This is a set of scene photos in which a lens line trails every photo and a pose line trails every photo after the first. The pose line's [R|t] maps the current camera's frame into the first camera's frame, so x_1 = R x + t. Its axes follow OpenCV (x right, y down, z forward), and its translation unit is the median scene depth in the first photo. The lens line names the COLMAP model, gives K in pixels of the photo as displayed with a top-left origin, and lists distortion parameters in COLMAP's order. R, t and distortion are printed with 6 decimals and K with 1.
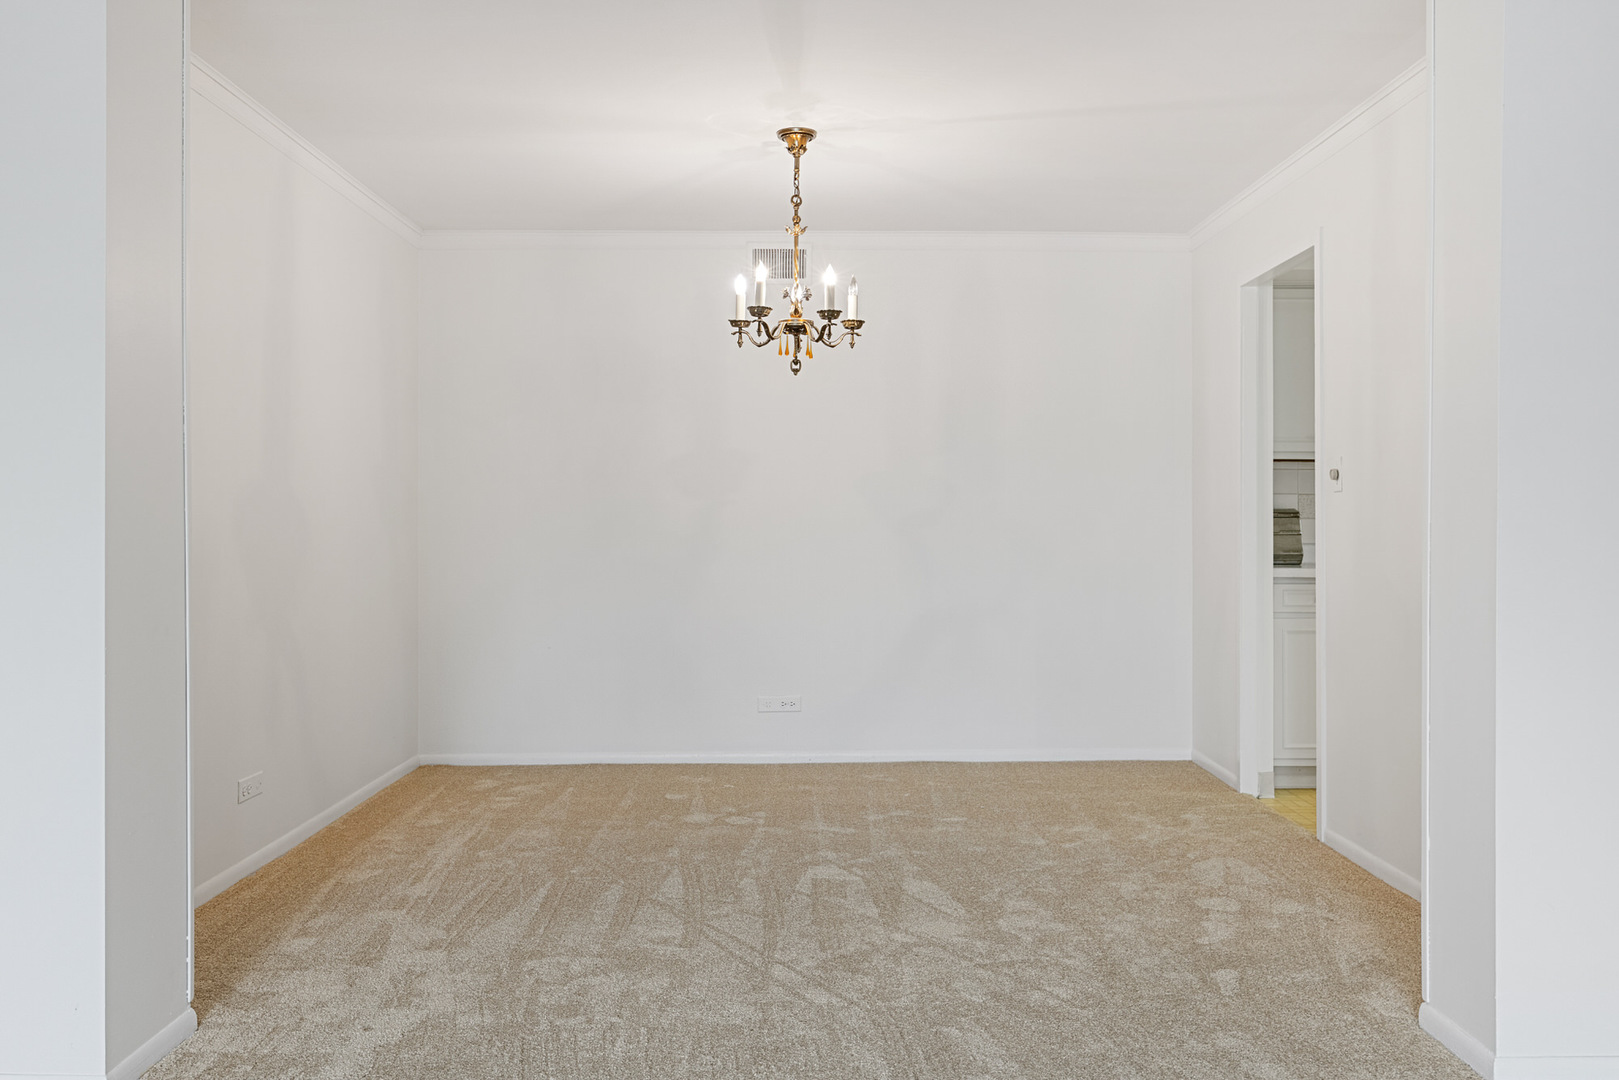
lens RADIAL K [[1410.9, 0, 809.3], [0, 1410.9, 521.6], [0, 0, 1]] dist [0.002915, 0.001419]
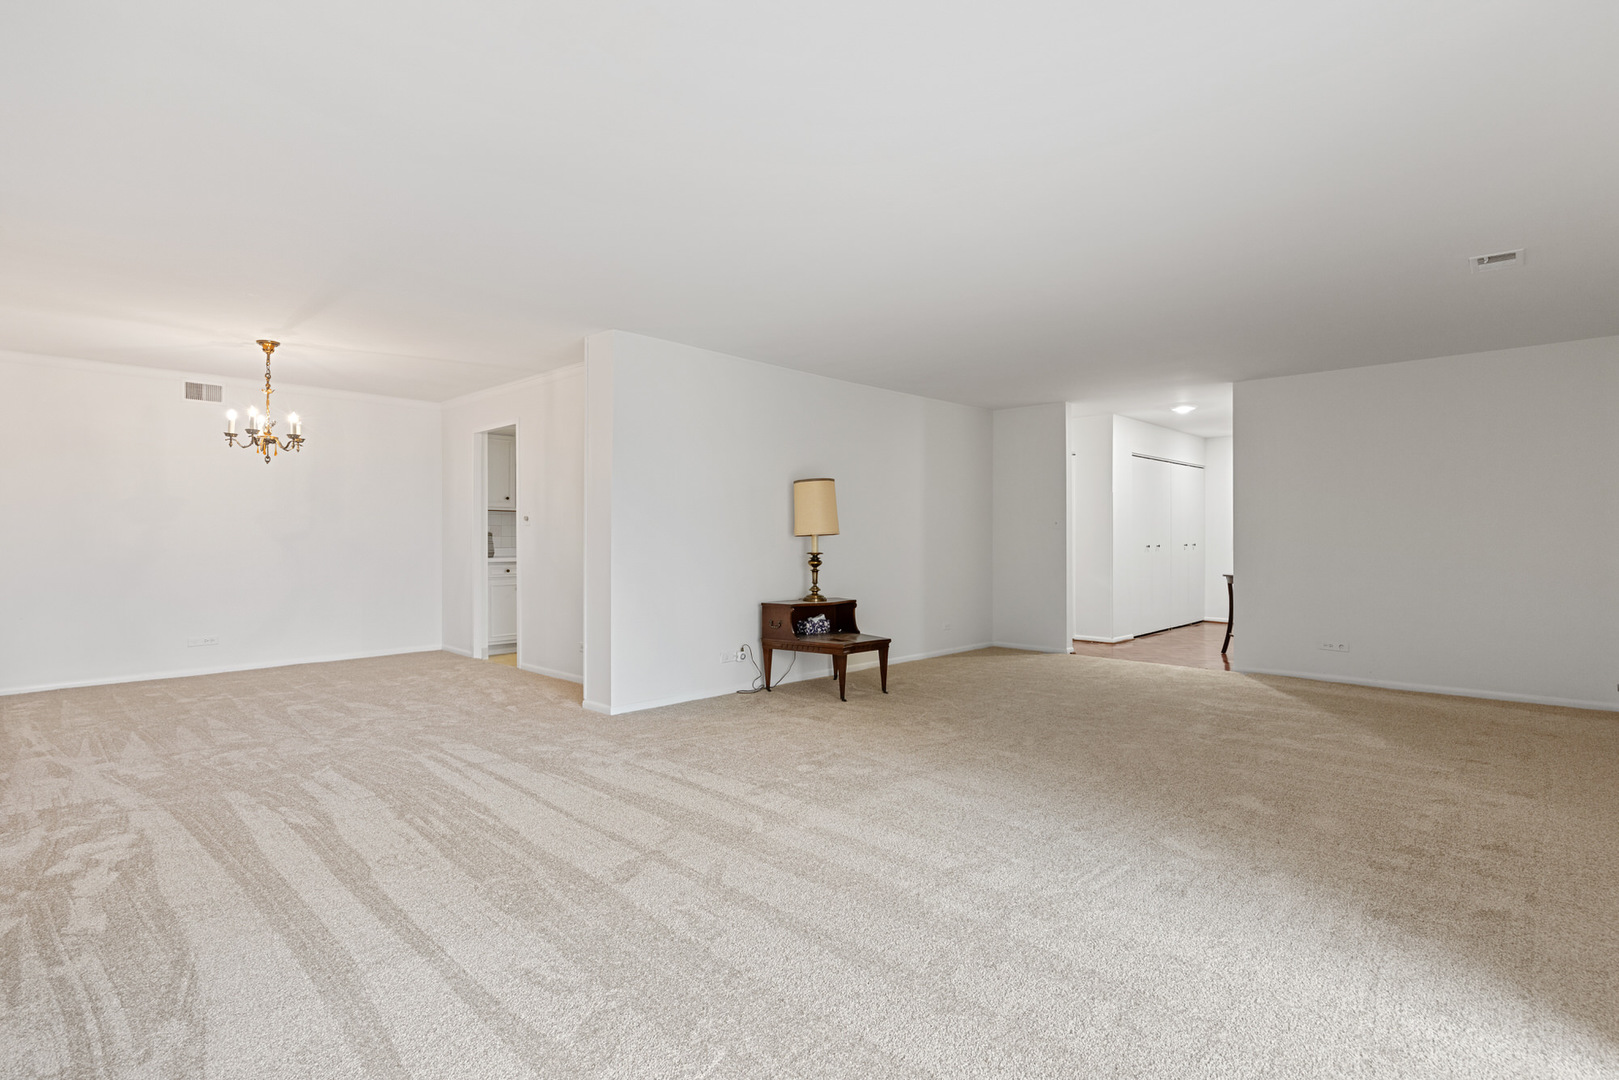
lens RADIAL K [[794.8, 0, 809.5], [0, 794.8, 540.0], [0, 0, 1]] dist [-0.001527, -0.000111]
pose [[0.698313, -0.001551, 0.715791, -0.273570], [-0.000641, 0.999996, 0.002792, -0.000357], [-0.715792, -0.002408, 0.698309, -0.321995]]
